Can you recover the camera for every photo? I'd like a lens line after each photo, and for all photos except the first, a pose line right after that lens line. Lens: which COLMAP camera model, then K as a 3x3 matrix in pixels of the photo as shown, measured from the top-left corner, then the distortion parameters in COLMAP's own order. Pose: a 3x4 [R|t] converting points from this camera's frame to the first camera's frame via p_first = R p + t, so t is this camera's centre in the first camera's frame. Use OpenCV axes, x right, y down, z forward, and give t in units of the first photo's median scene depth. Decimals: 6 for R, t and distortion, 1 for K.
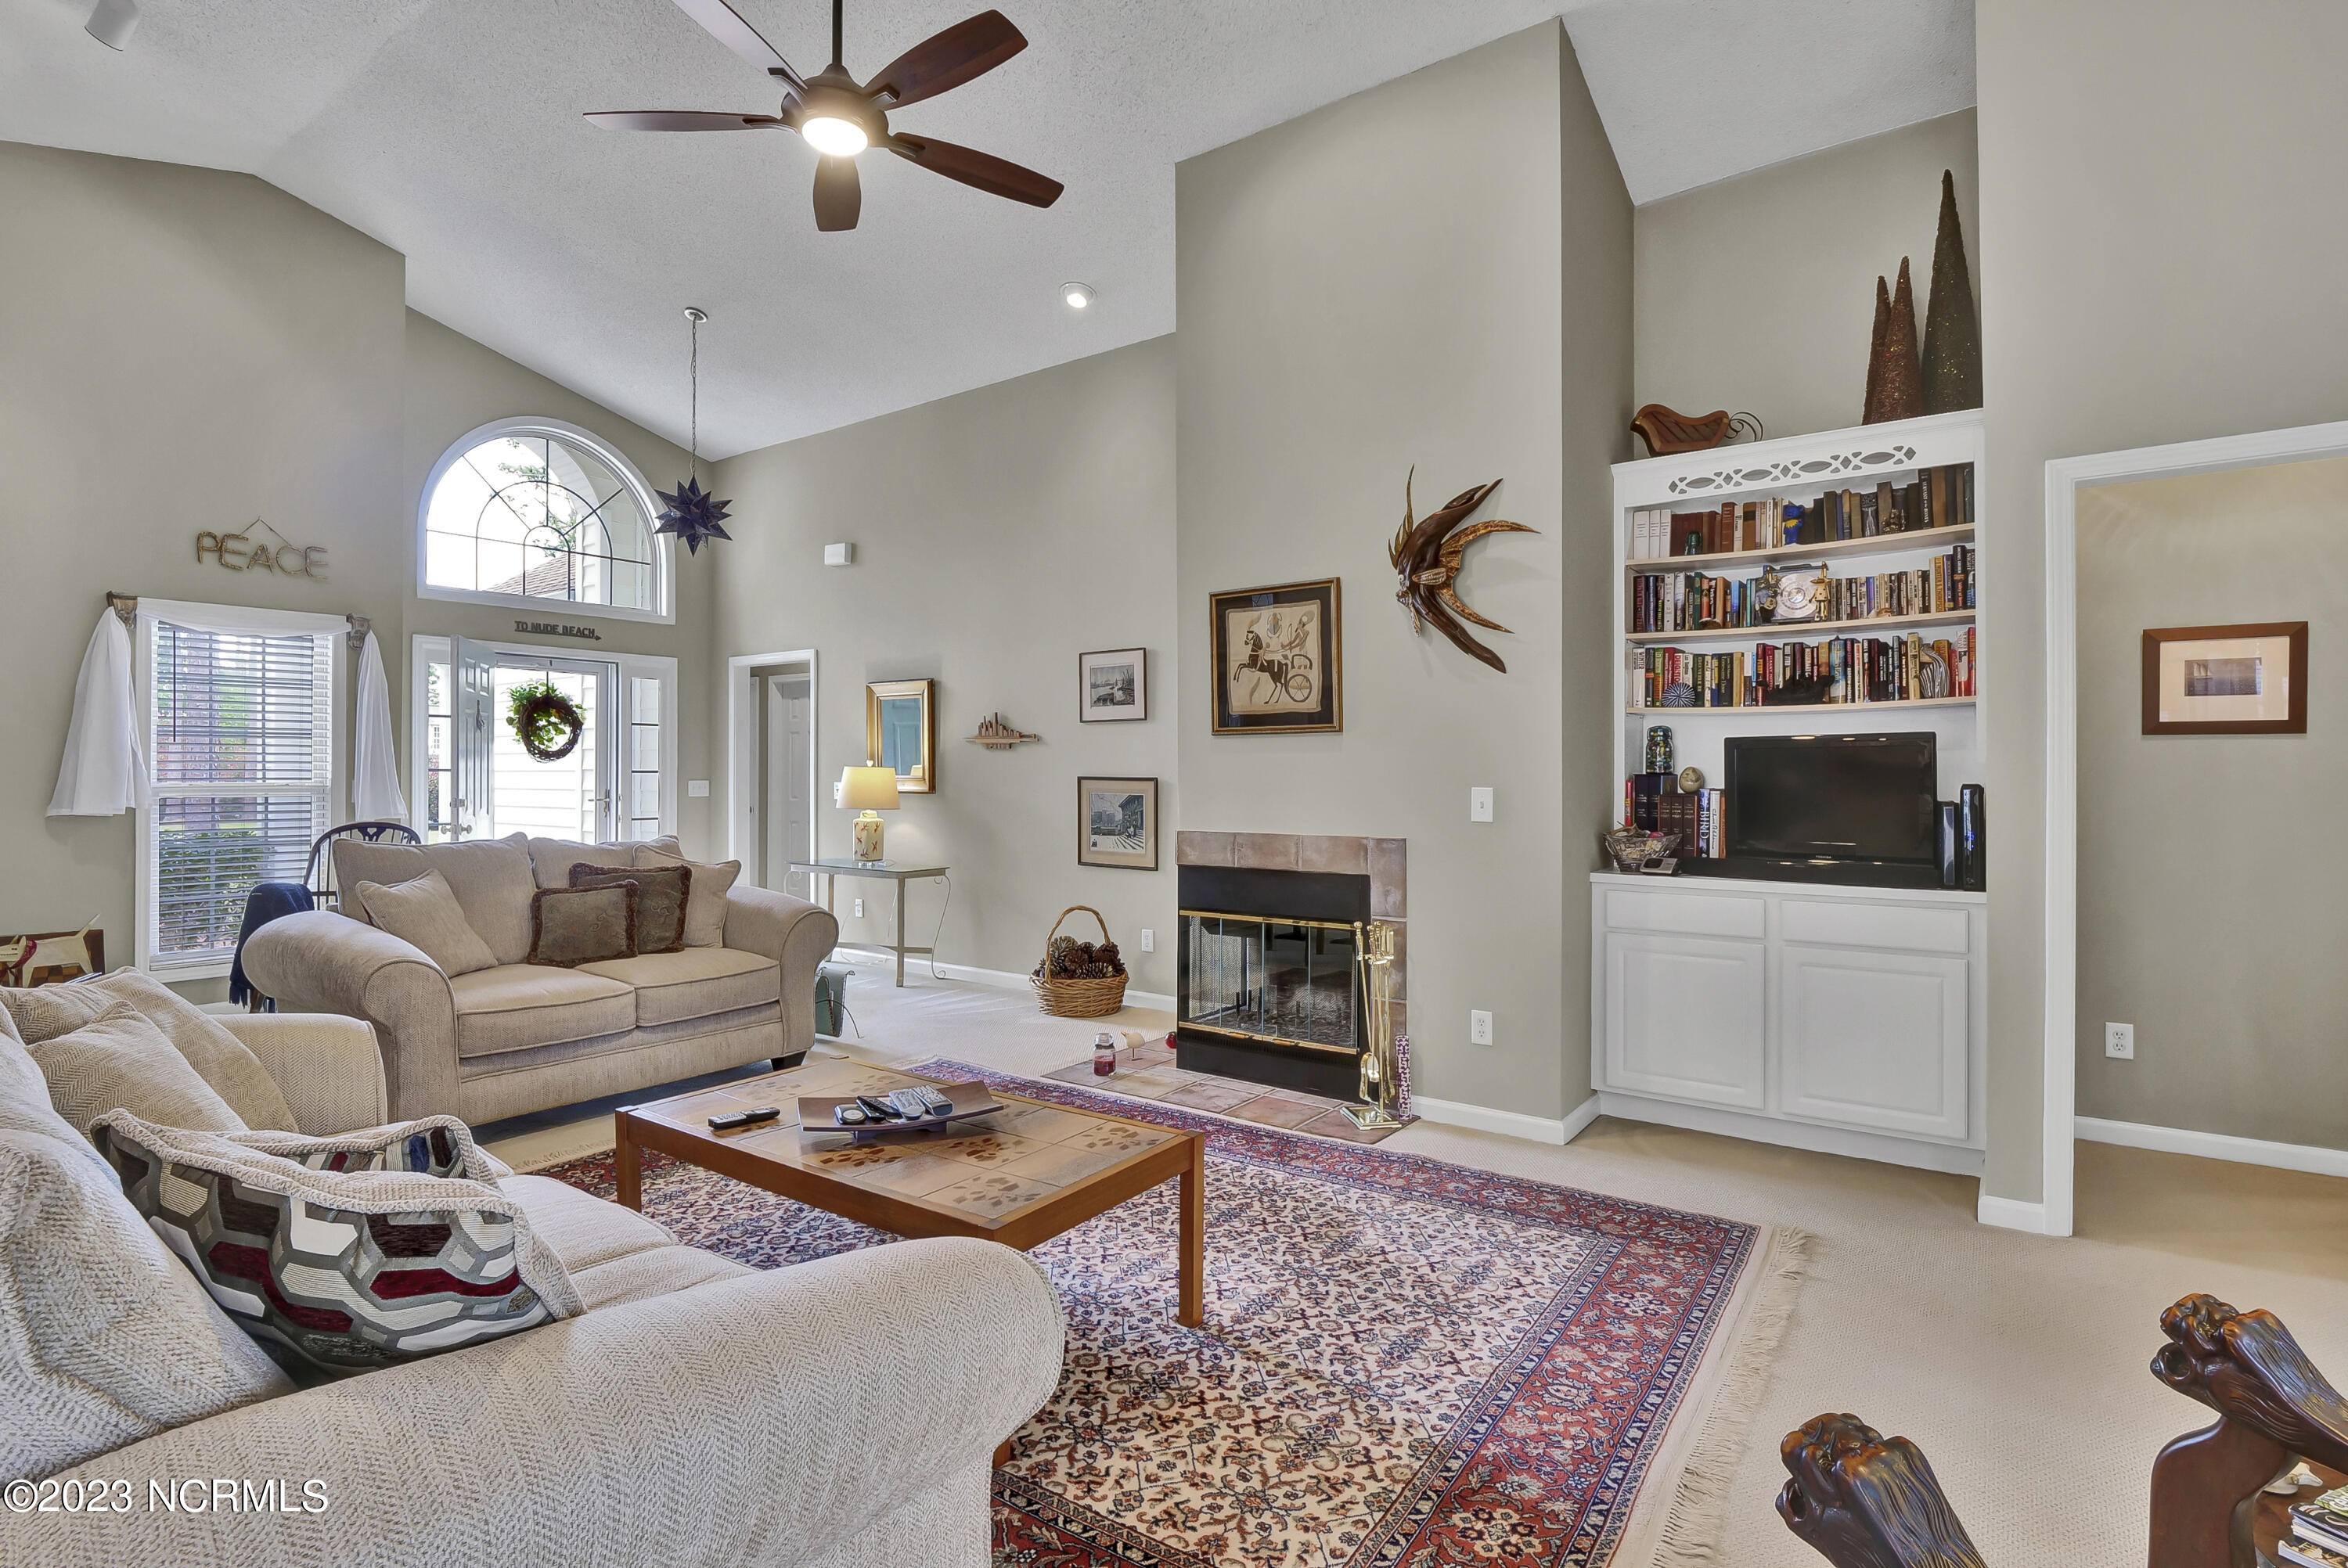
lens RADIAL K [[1131.2, 0, 1160.1], [0, 1131.2, 774.1], [0, 0, 1]] dist [-0.052099, -0.000282]
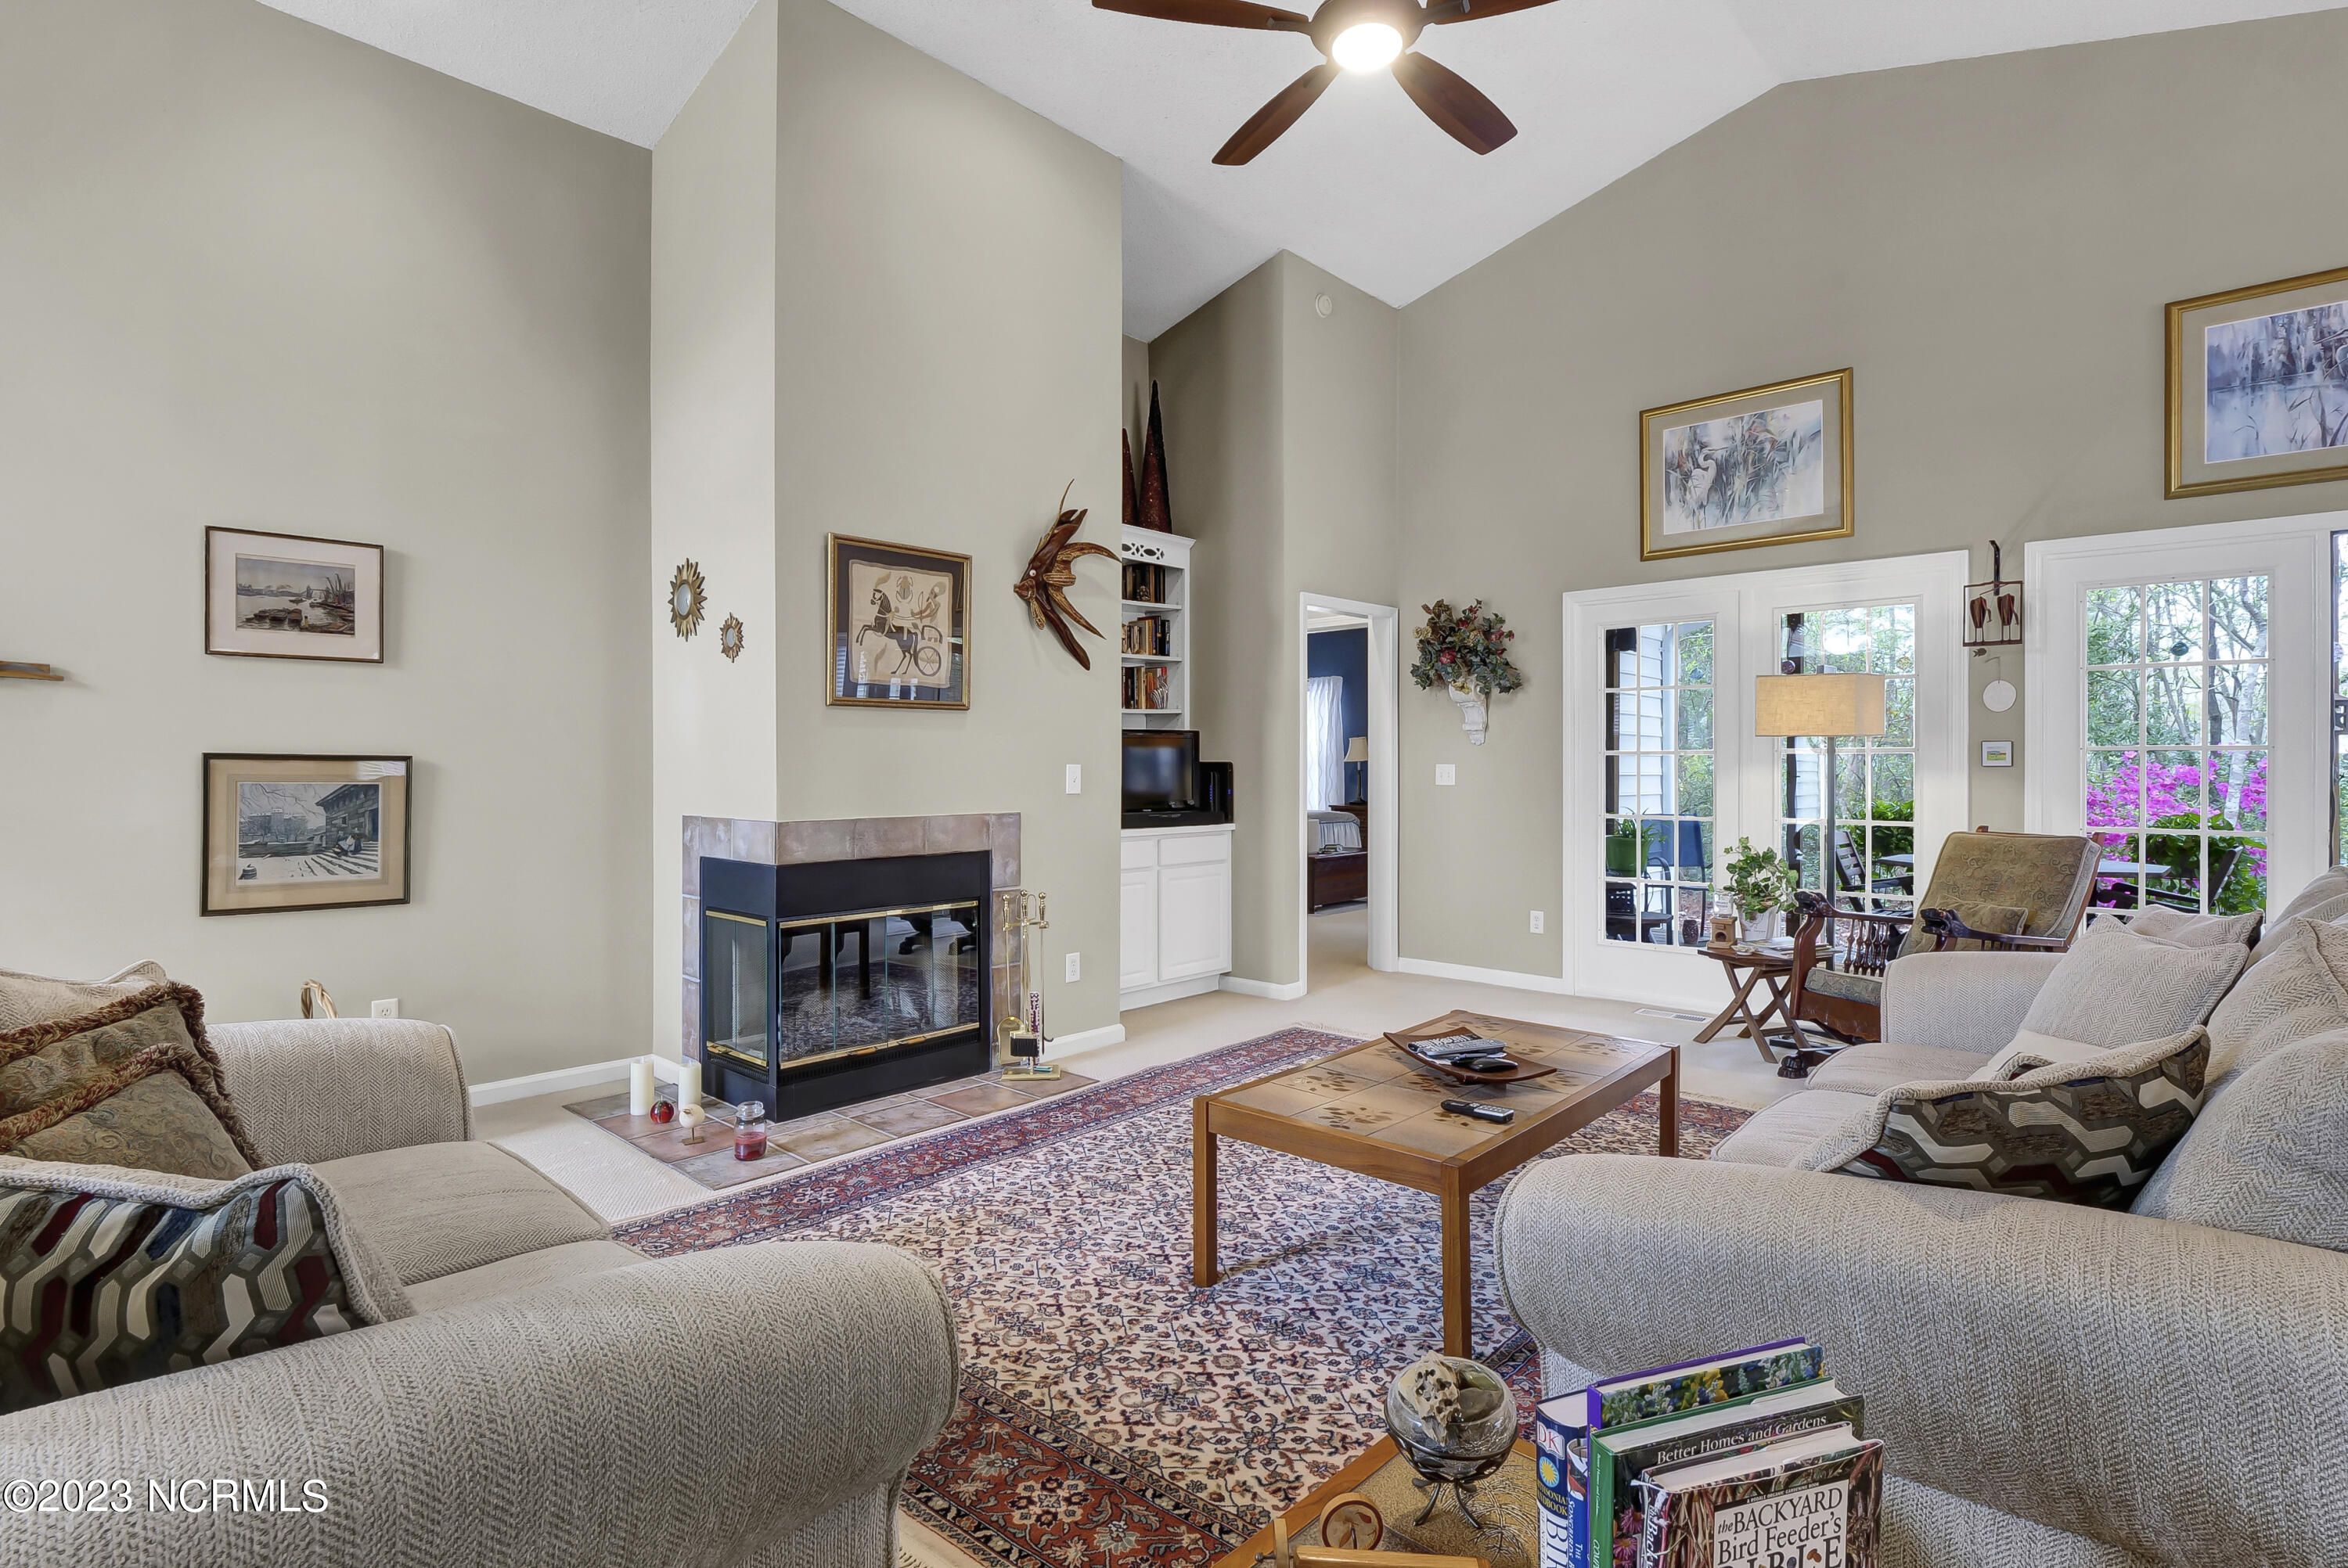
lens RADIAL K [[1123.1, 0, 1178.0], [0, 1123.1, 781.3], [0, 0, 1]] dist [-0.022441, -0.001286]
pose [[0.101601, -0.013156, 0.994738, -0.786835], [-0.000788, 0.999911, 0.013305, 0.011789], [-0.994825, -0.002135, 0.101581, 0.690256]]
